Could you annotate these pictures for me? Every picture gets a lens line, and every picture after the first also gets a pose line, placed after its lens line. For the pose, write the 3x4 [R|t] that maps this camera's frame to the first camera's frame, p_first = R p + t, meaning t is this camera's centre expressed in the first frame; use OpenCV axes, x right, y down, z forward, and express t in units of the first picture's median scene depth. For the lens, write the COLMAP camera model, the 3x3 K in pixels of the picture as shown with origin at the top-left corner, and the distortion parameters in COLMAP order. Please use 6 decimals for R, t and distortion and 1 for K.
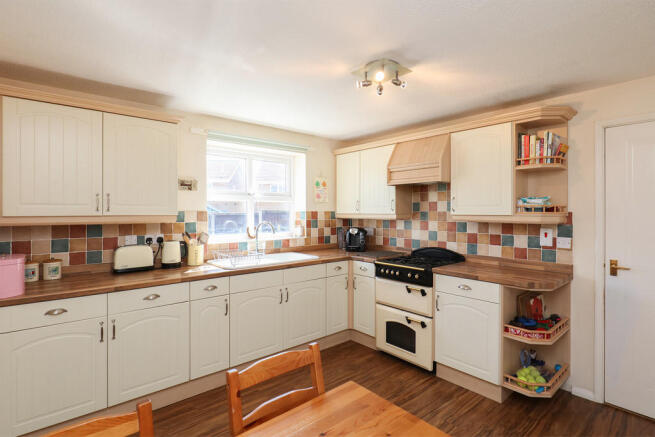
lens RADIAL K [[323.4, 0, 325.0], [0, 323.4, 212.1], [0, 0, 1]] dist [0.037731, 0.000132]
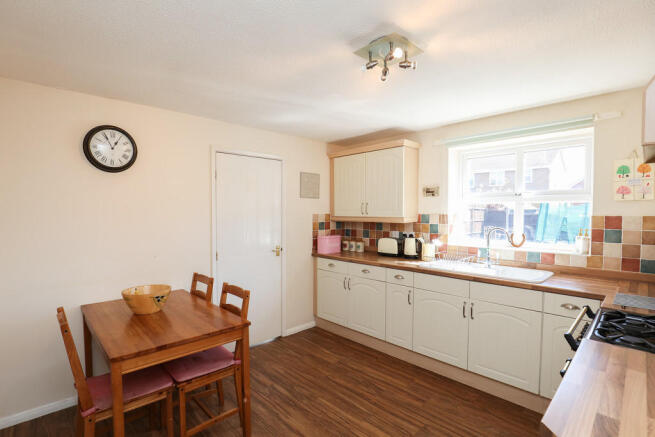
lens RADIAL K [[318.8, 0, 325.6], [0, 318.8, 223.1], [0, 0, 1]] dist [-0.004347, 0.000003]
pose [[0.082444, 0.033951, -0.996017, 0.674977], [-0.006774, 0.999416, 0.033506, -0.006915], [0.996573, 0.003985, 0.082625, 0.520630]]
